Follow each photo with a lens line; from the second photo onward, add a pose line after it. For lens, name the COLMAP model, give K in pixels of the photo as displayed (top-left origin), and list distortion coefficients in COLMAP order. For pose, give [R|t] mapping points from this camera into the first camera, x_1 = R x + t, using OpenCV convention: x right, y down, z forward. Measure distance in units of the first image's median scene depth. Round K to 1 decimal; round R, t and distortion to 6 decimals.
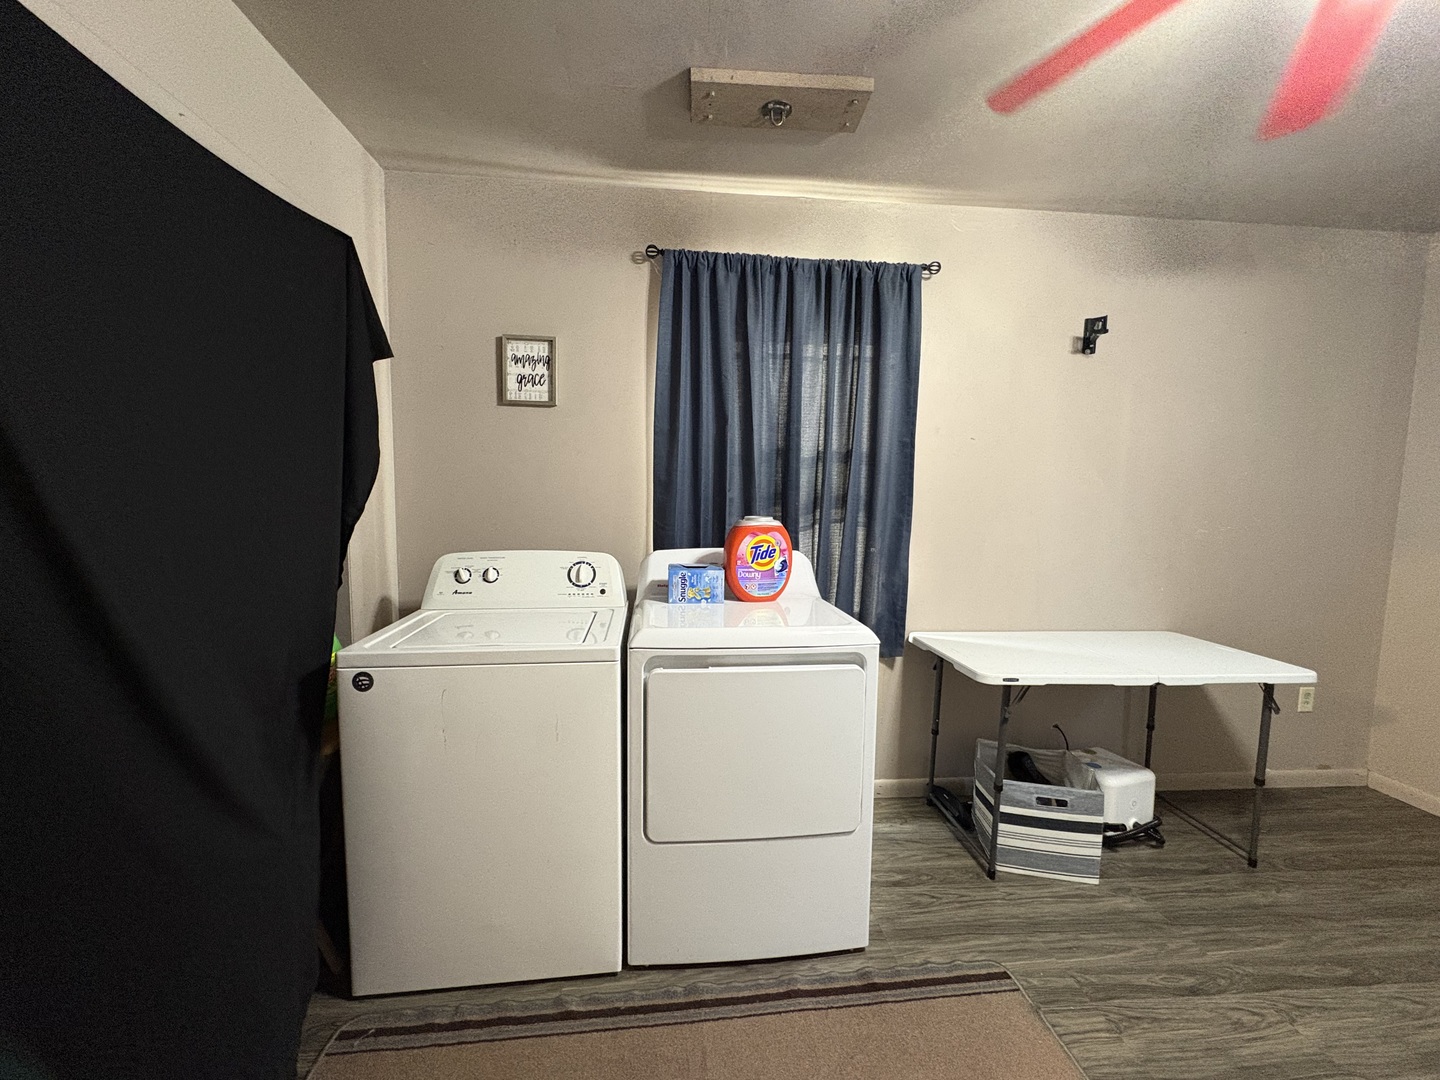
lens RADIAL K [[571.8, 0, 718.9], [0, 571.8, 542.7], [0, 0, 1]] dist [-0.000831, 0.000058]
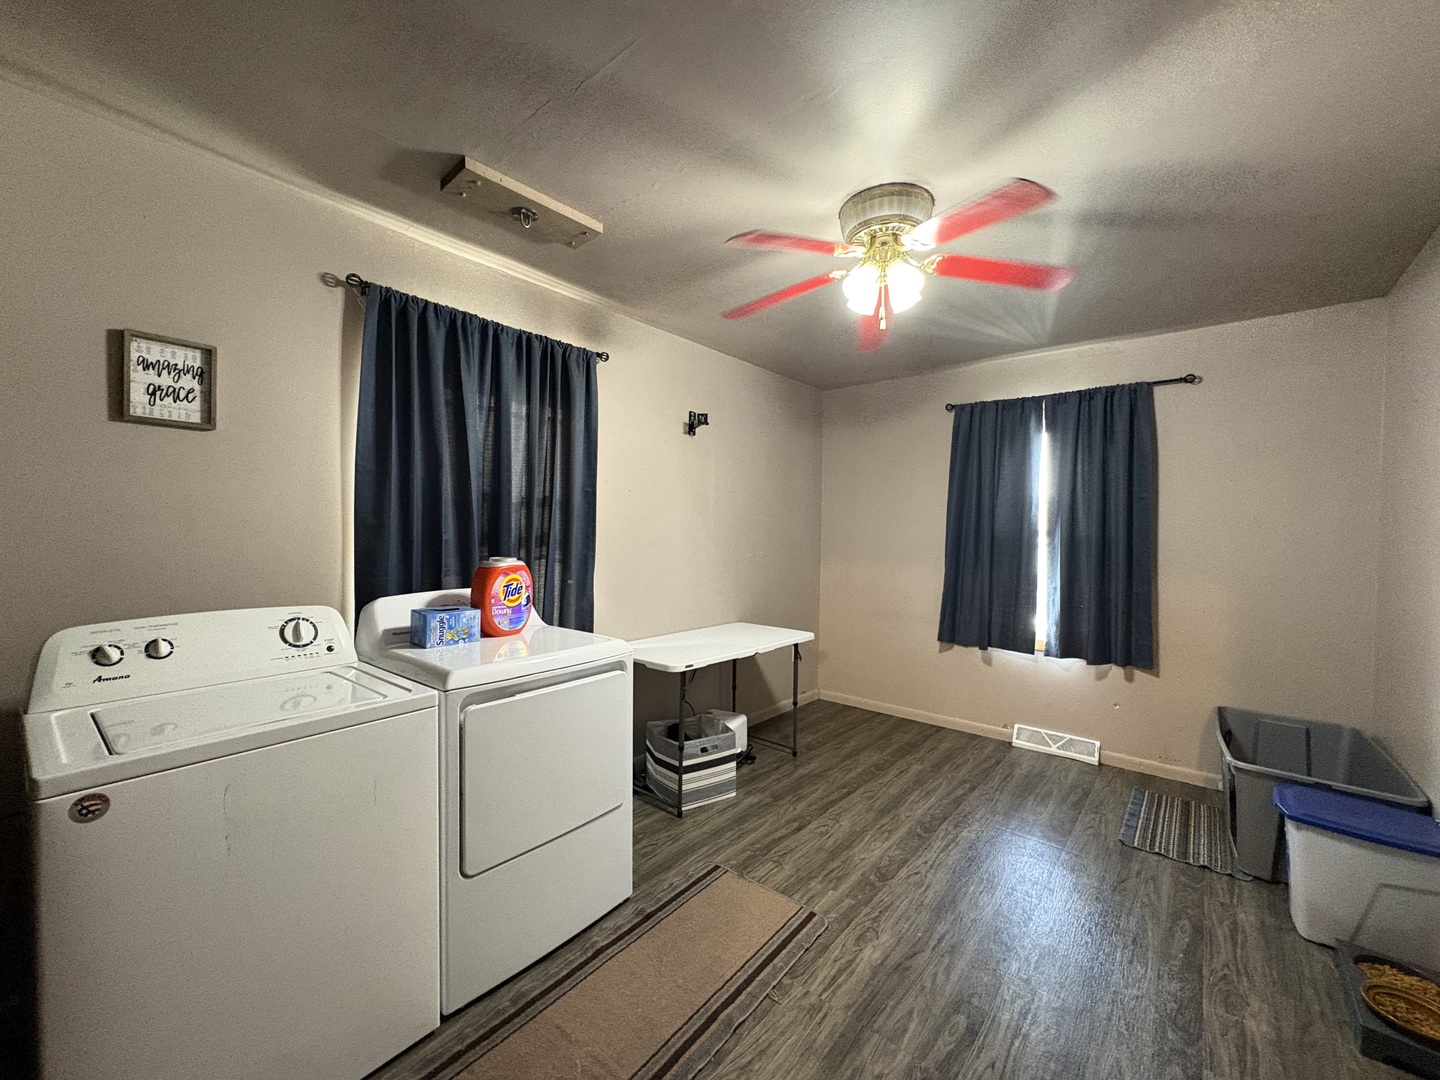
lens RADIAL K [[571.8, 0, 718.9], [0, 571.8, 542.7], [0, 0, 1]] dist [-0.000831, 0.000058]
pose [[0.711926, -0.021815, 0.701916, -0.393318], [0.059513, 0.997796, -0.029350, -0.017073], [-0.699729, 0.062668, 0.711655, -0.068449]]
